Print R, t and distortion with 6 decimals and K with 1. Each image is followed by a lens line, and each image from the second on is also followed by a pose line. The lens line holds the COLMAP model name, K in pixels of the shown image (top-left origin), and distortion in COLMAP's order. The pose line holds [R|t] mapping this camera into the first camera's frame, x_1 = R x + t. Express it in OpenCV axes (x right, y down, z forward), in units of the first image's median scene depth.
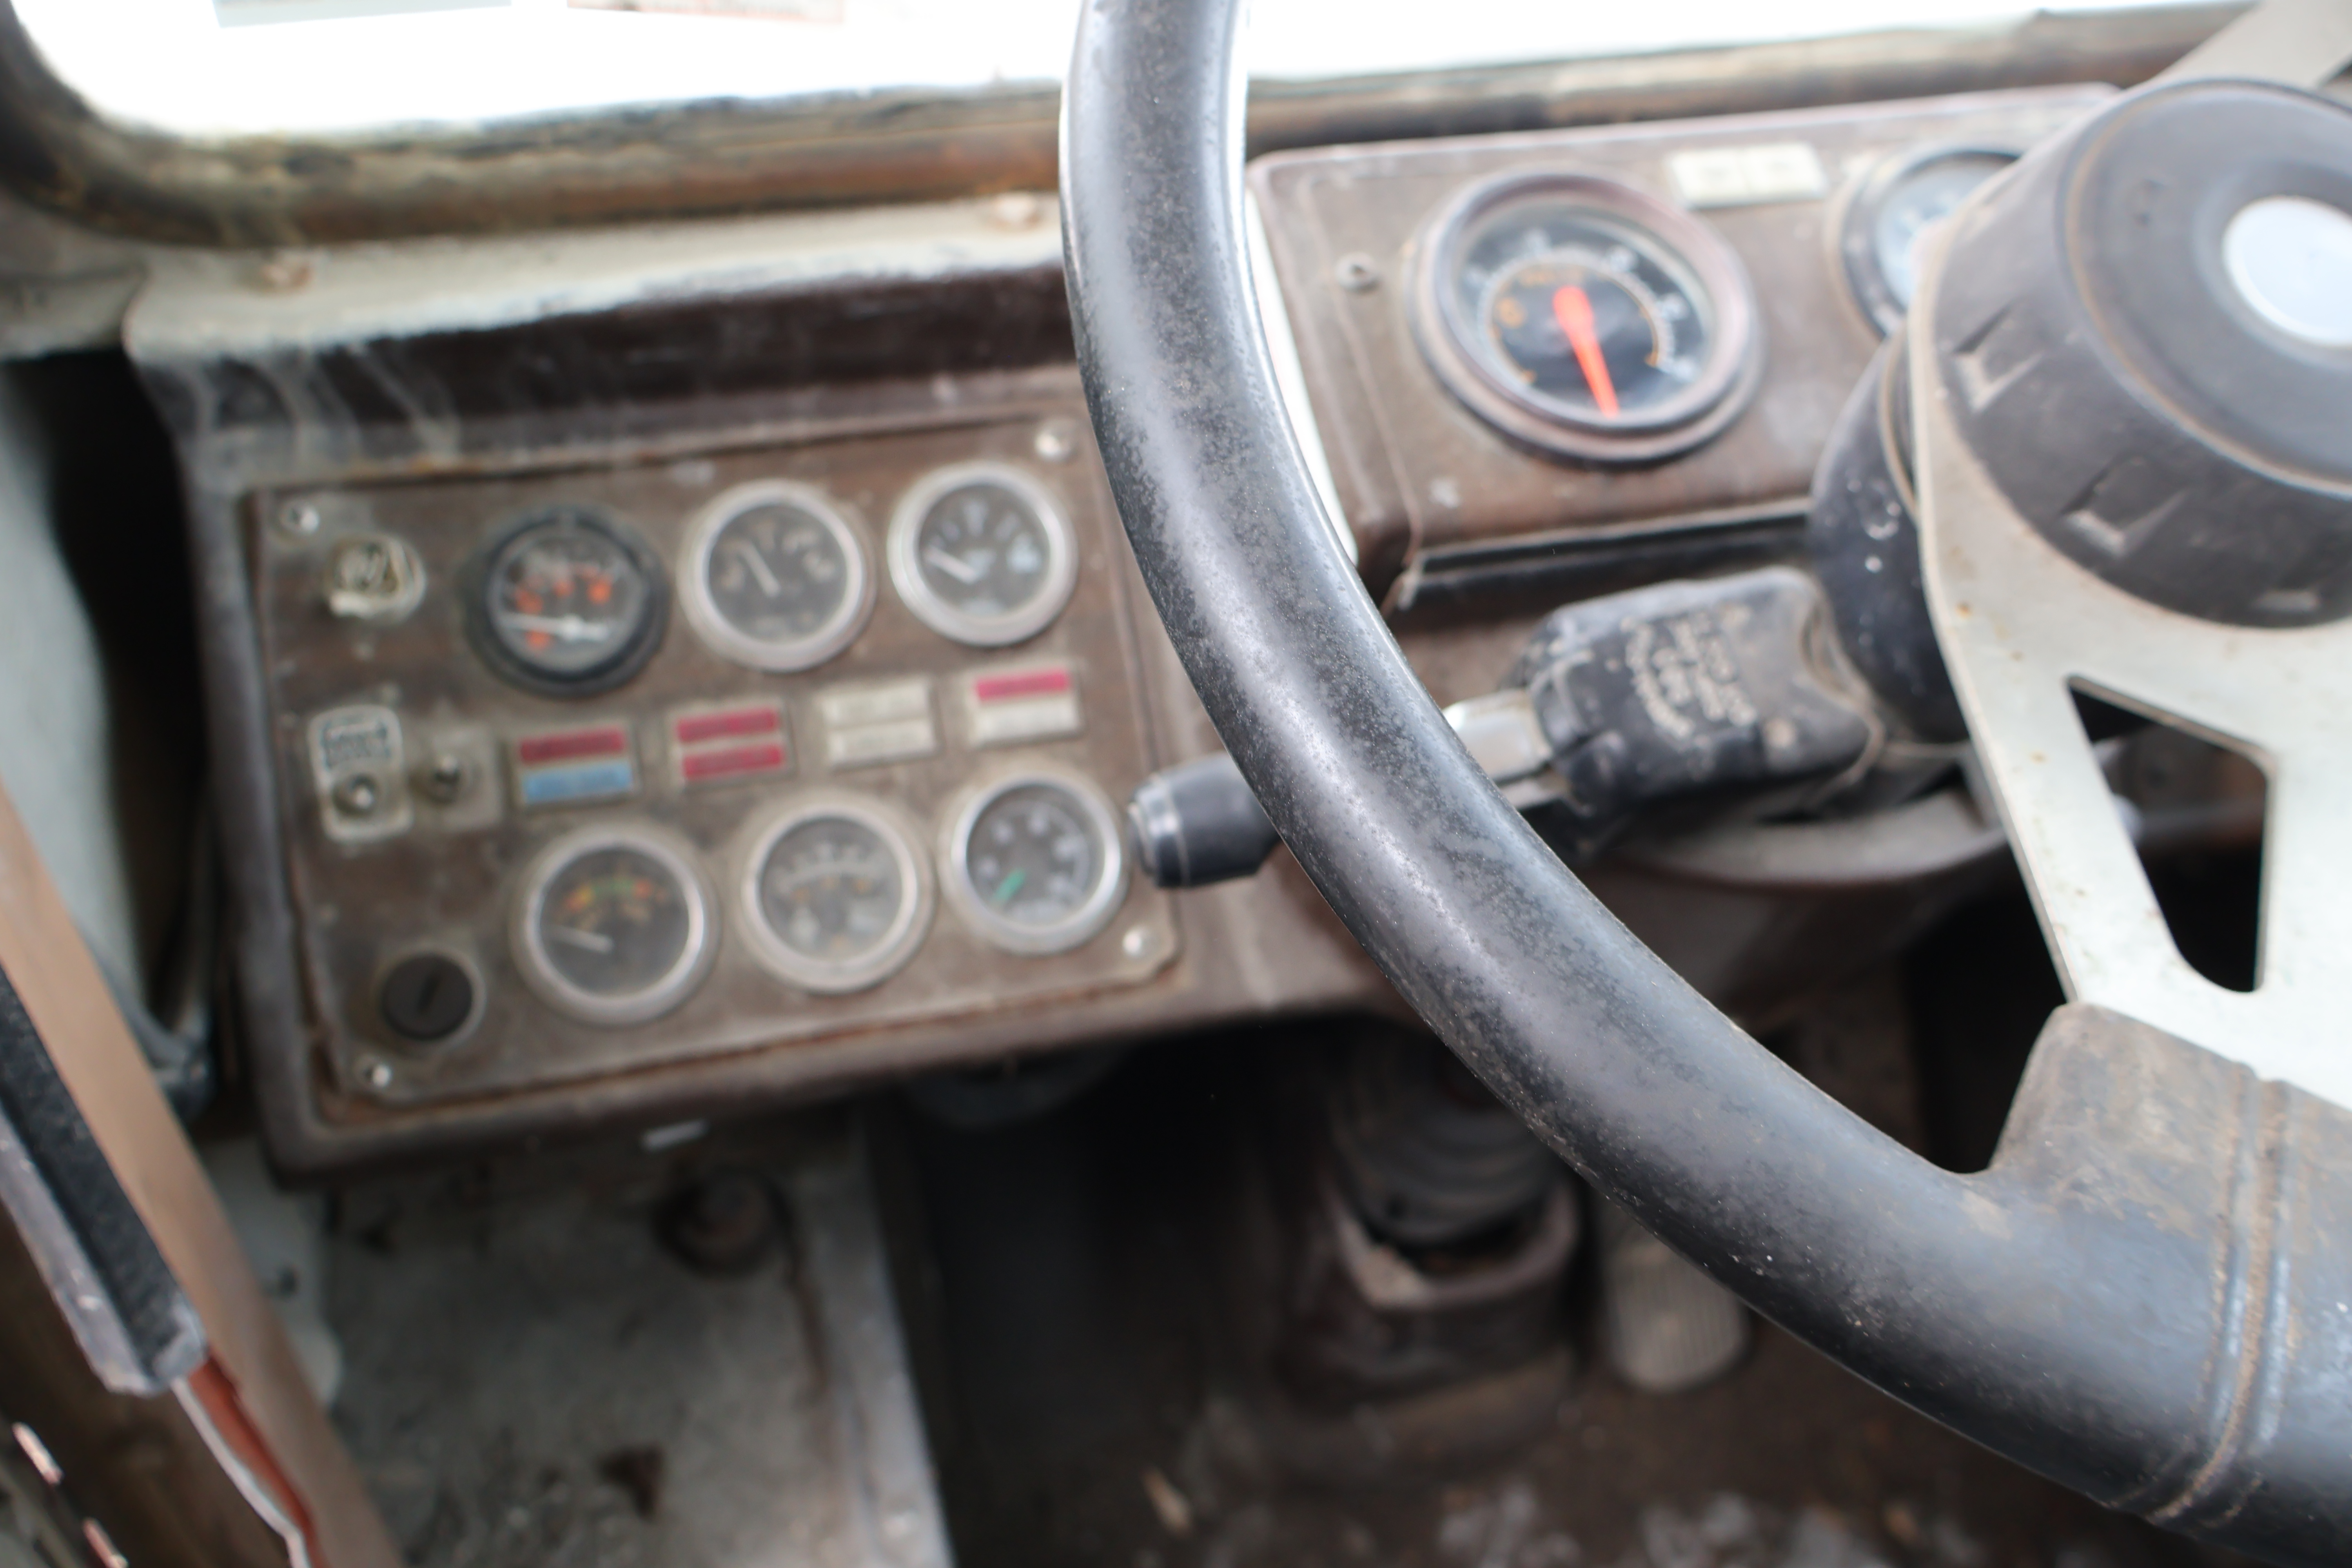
lens RADIAL K [[1957.5, 0, 1165.9], [0, 1957.5, 789.7], [0, 0, 1]] dist [-0.005739, -0.018942]
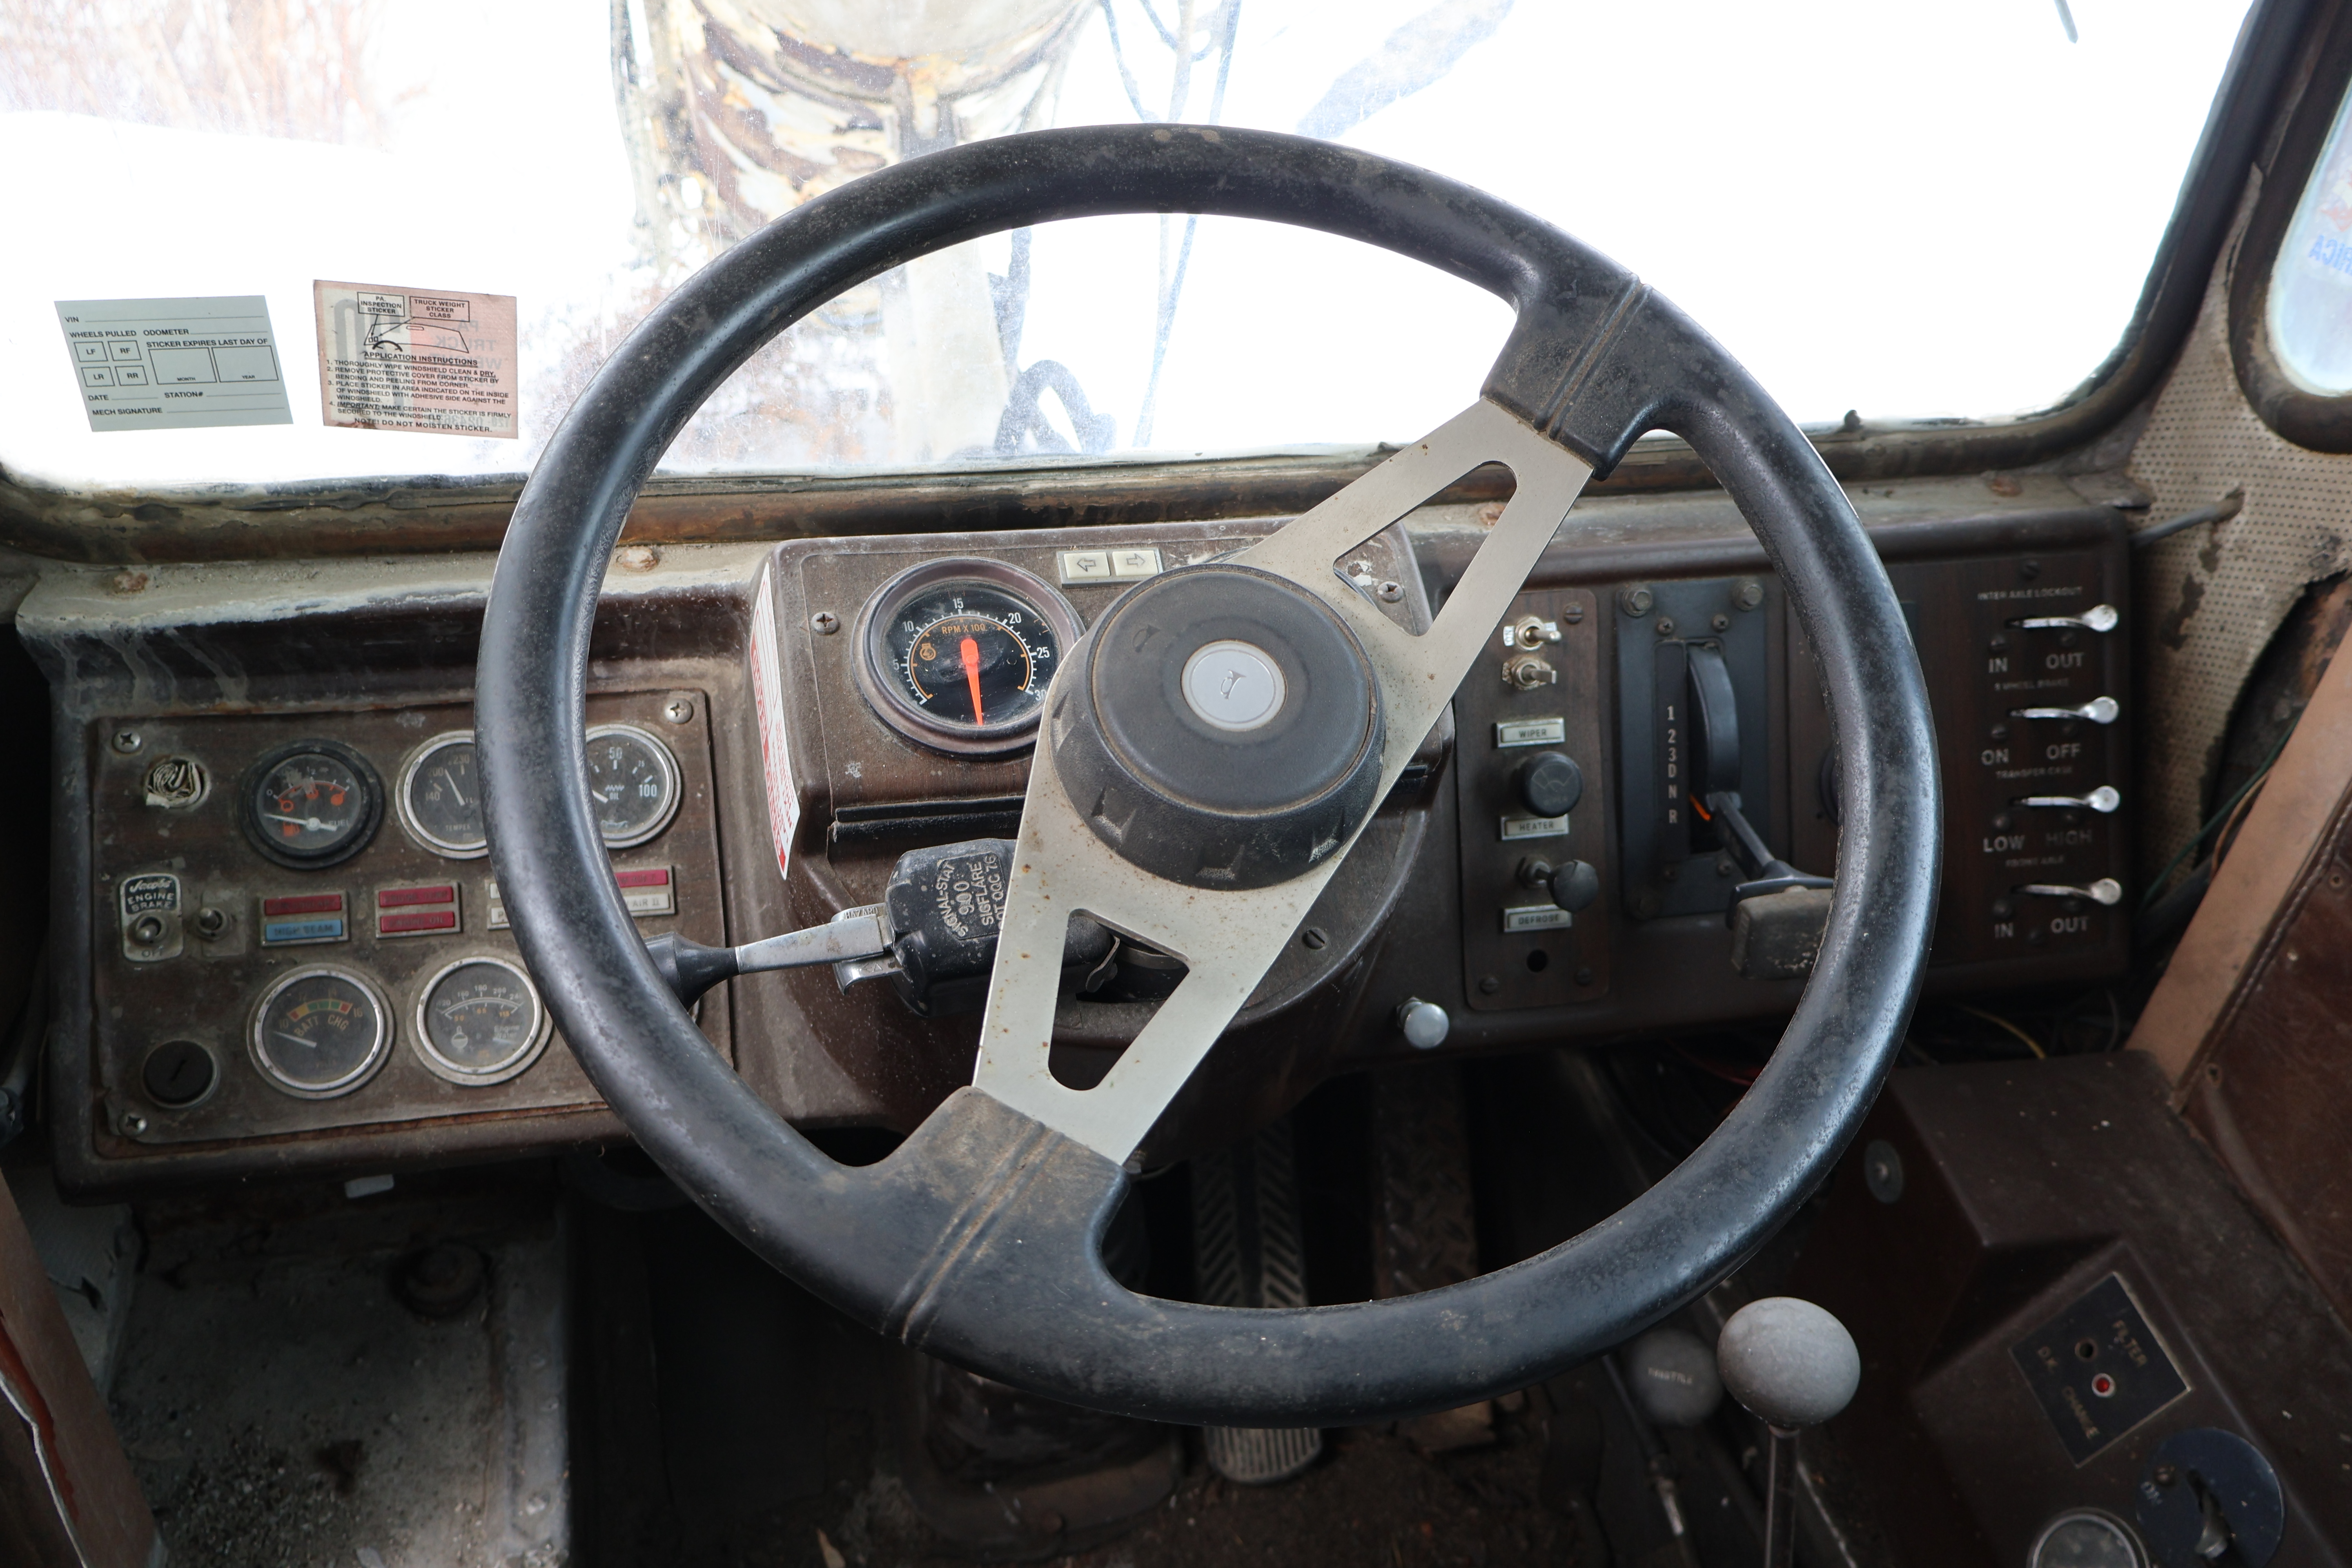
lens RADIAL K [[1957.5, 0, 1165.9], [0, 1957.5, 789.7], [0, 0, 1]] dist [-0.005739, -0.018942]
pose [[0.998645, 0.052031, 0.000065, 0.334245], [-0.051779, 0.993931, -0.097060, -0.000173], [-0.005114, 0.096925, 0.995279, -0.455812]]
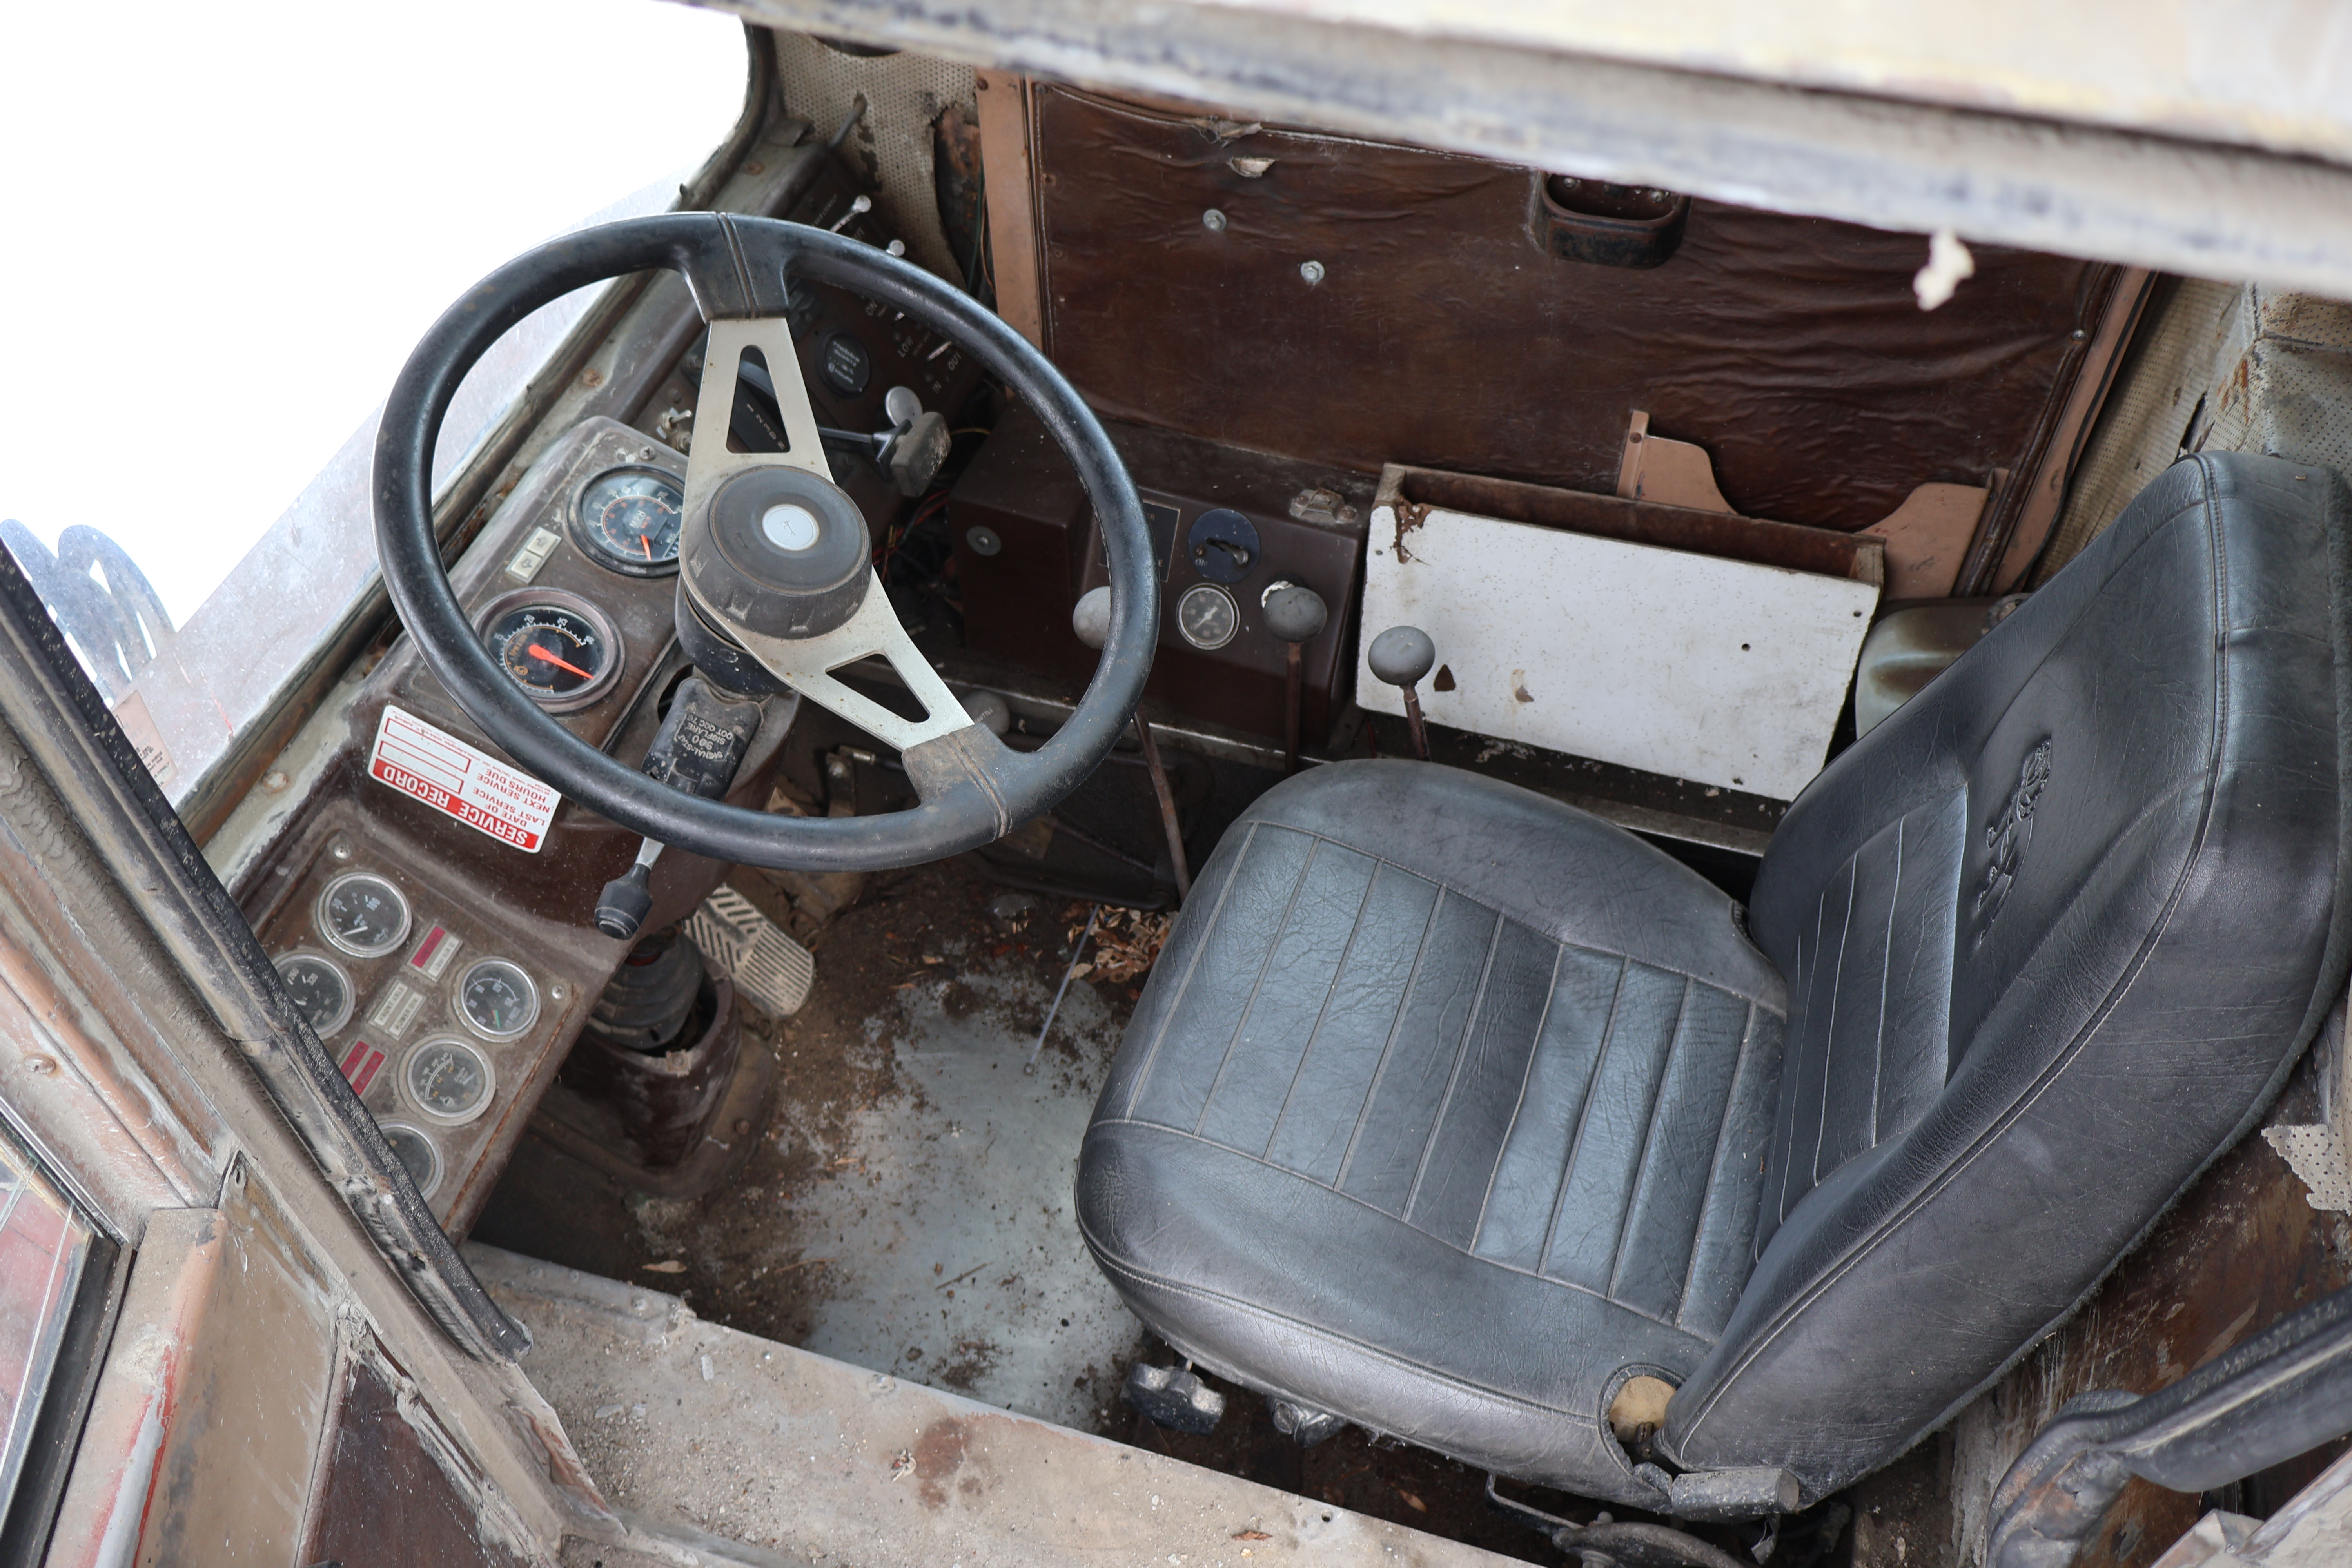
lens RADIAL K [[1965.0, 0, 1214.8], [0, 1965.0, 793.3], [0, 0, 1]] dist [-0.031107, -0.002582]
pose [[0.513208, -0.679864, 0.523835, -0.657987], [0.602974, 0.719949, 0.343651, -0.402564], [-0.610770, 0.139495, 0.779424, -1.187165]]
